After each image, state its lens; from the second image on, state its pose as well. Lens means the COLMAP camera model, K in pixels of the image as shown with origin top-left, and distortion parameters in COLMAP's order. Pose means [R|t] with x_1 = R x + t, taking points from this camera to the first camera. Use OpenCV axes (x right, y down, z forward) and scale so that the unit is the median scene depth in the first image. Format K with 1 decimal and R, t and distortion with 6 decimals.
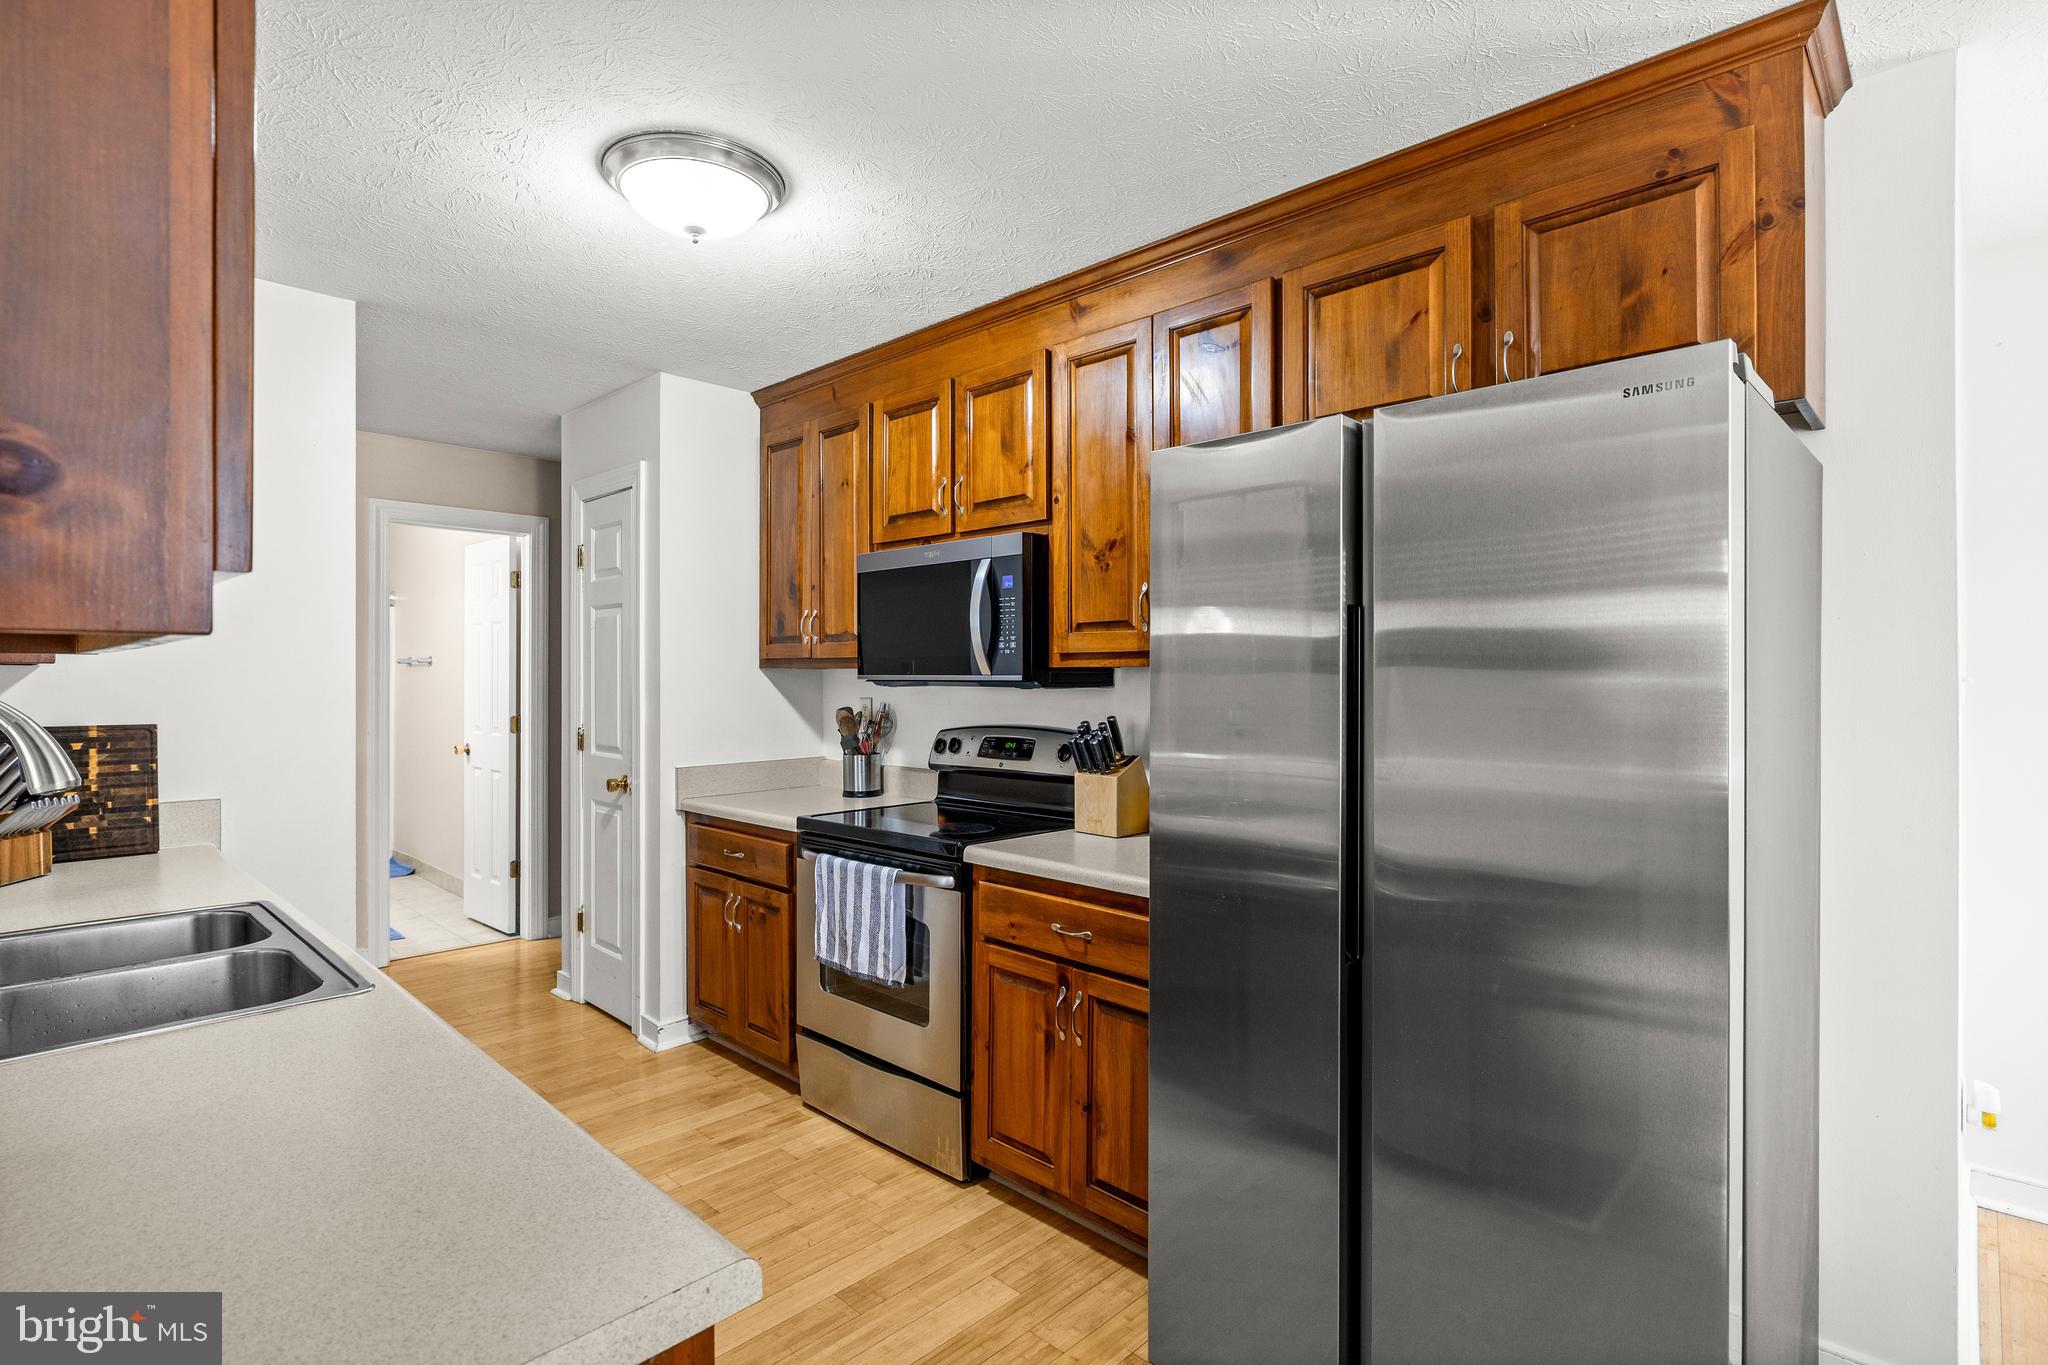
lens RADIAL K [[1004.6, 0, 1028.9], [0, 1004.6, 674.8], [0, 0, 1]] dist [0.003132, 0.000092]
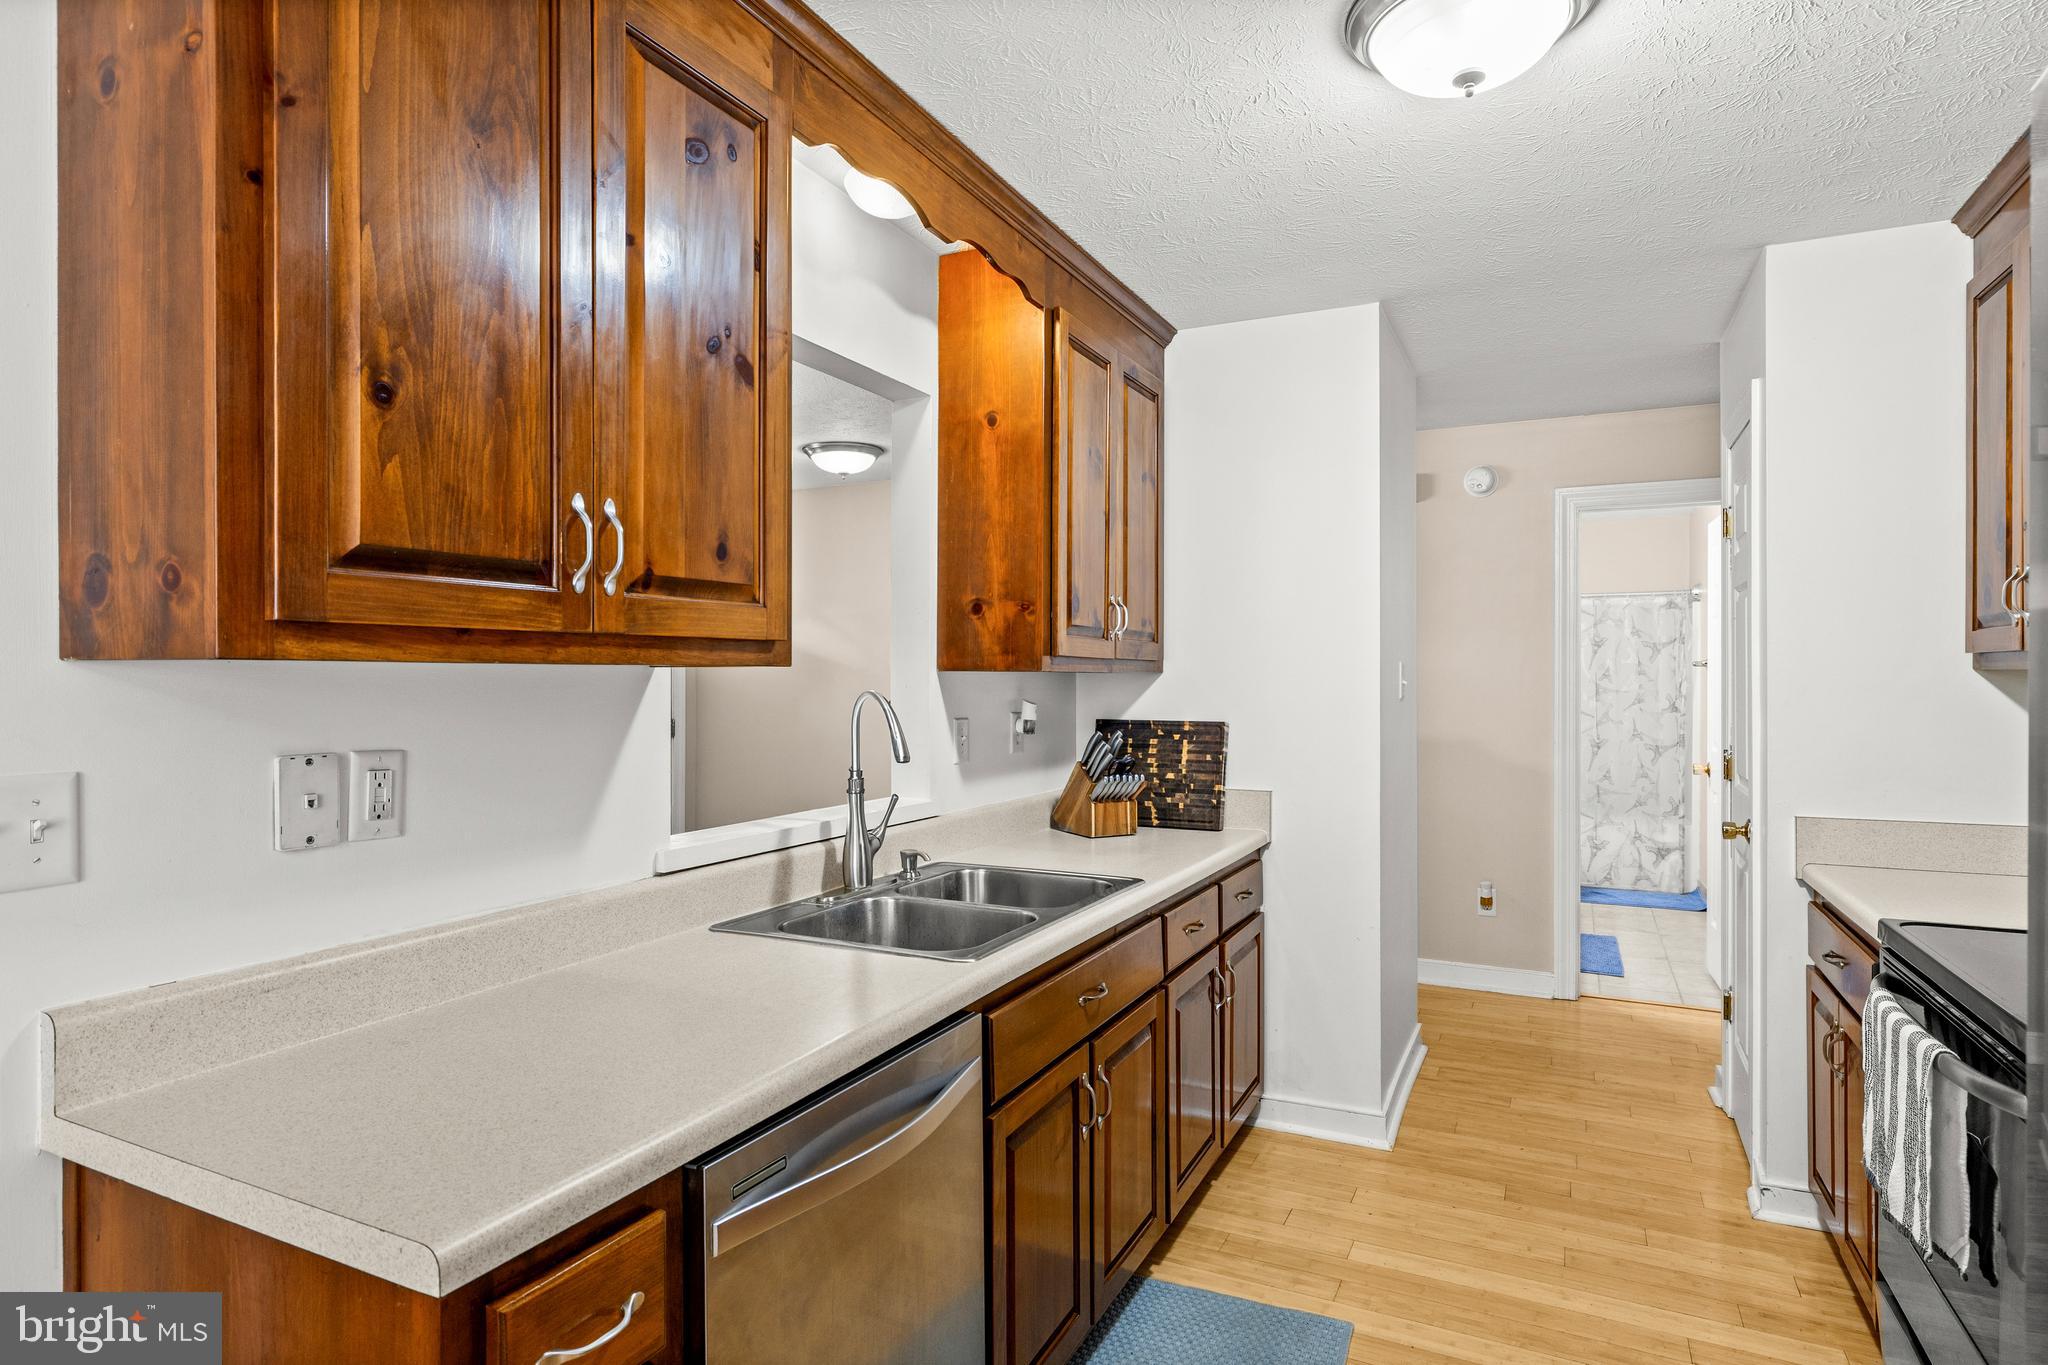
lens RADIAL K [[1101.8, 0, 1006.2], [0, 1101.8, 680.8], [0, 0, 1]] dist [0.006086, 0.000050]
pose [[0.296564, 0.003442, -0.955007, 0.299044], [-0.000849, 0.999994, 0.003341, -0.003501], [0.955012, -0.000180, 0.296566, 0.382426]]
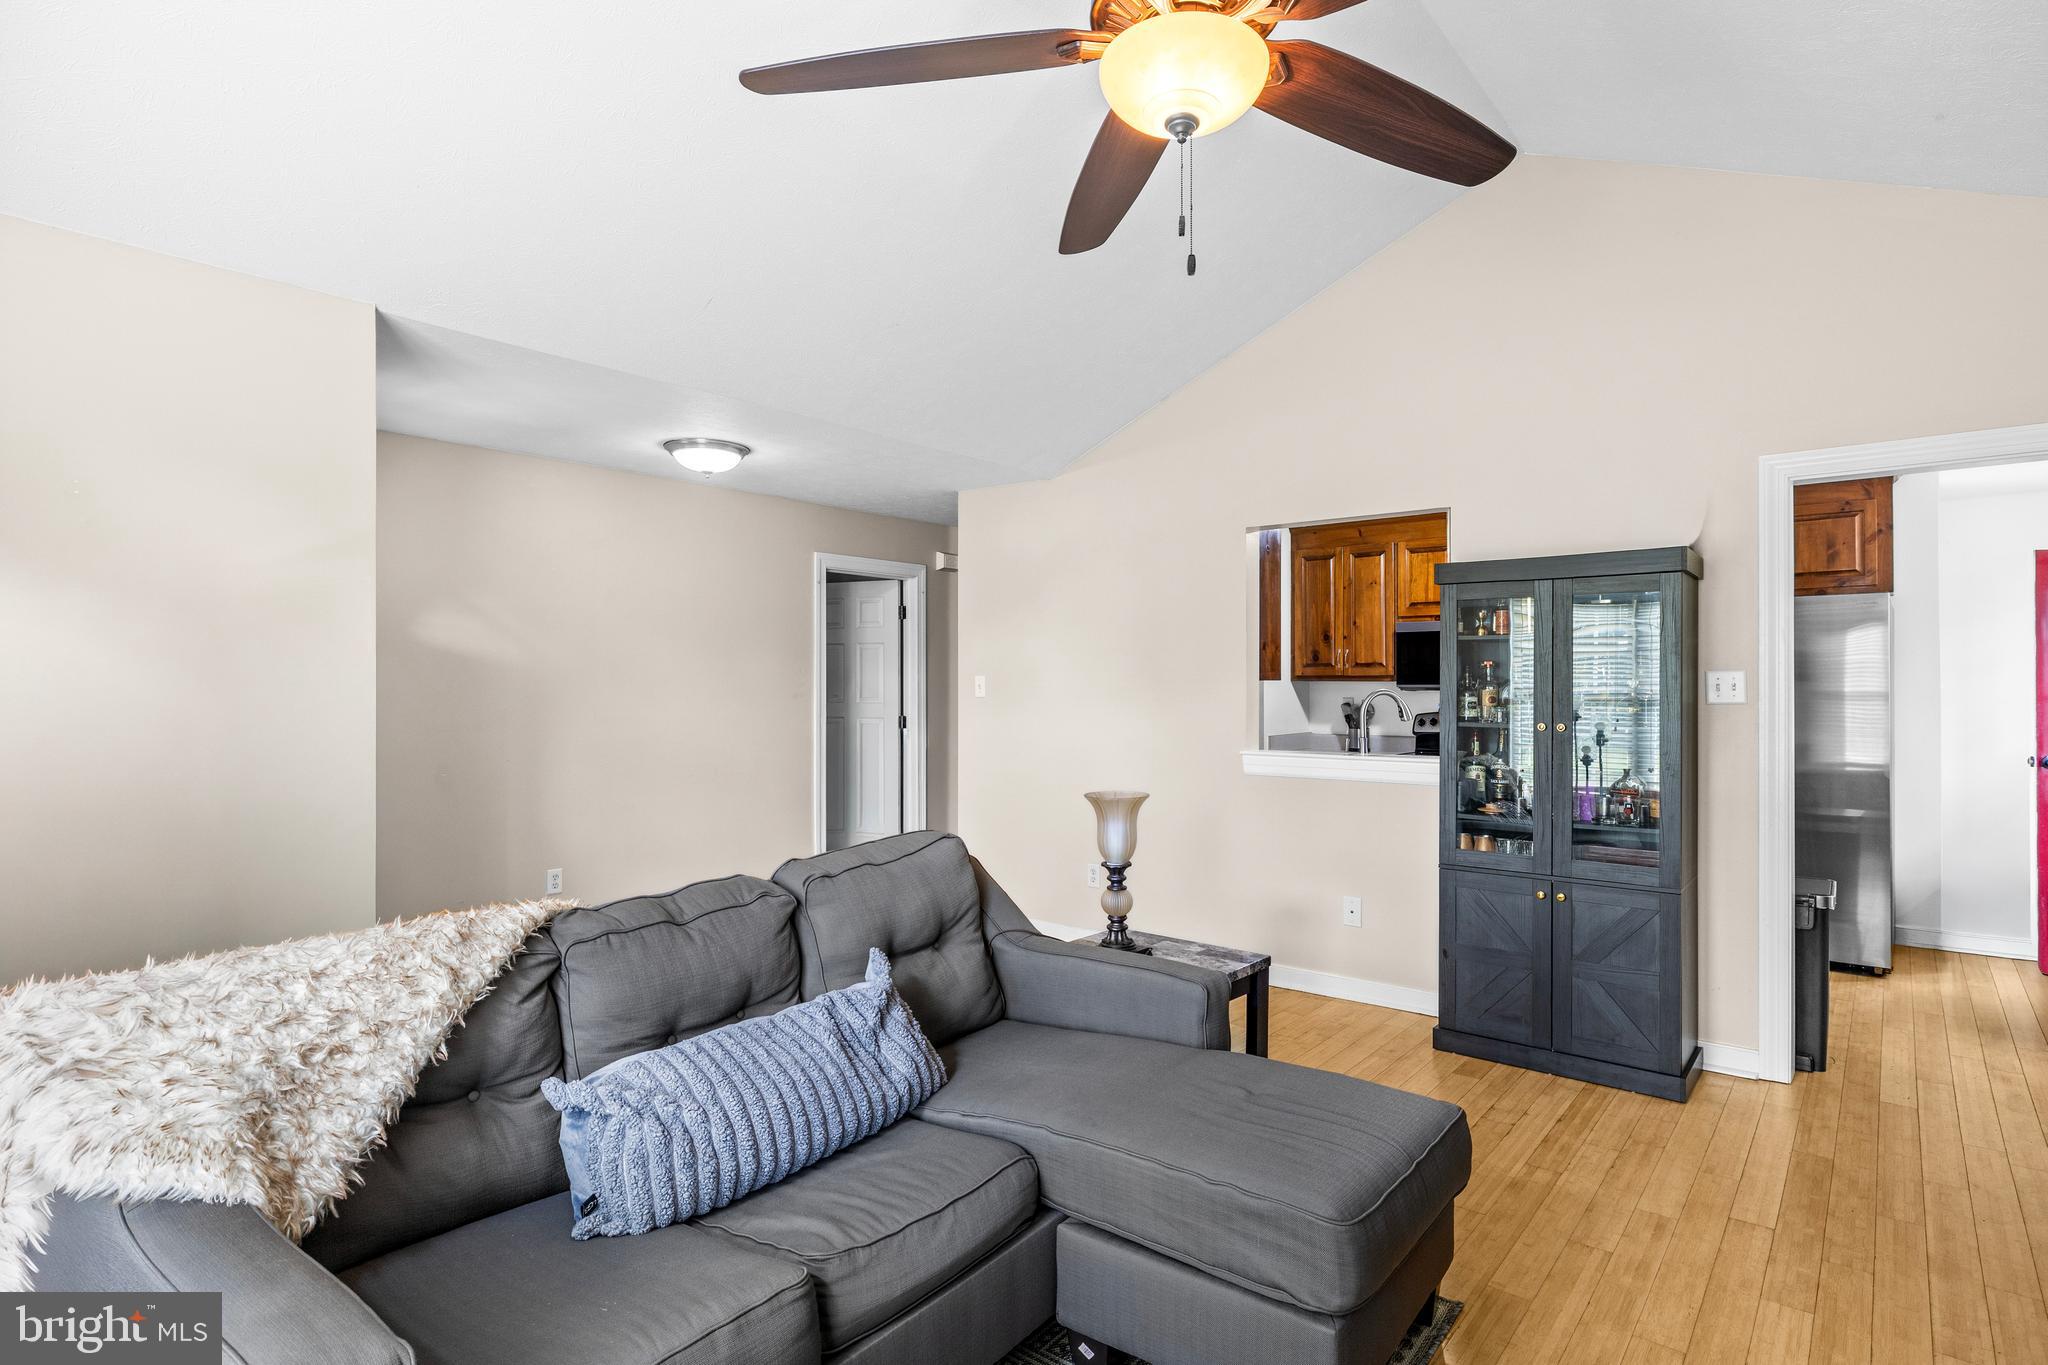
lens RADIAL K [[1078.7, 0, 1015.8], [0, 1078.7, 680.6], [0, 0, 1]] dist [0.000742, 0.000329]
pose [[0.995520, -0.001636, 0.094535, -1.094110], [0.001572, 0.999998, 0.000755, -0.010031], [-0.094536, -0.000603, 0.995521, -1.000522]]
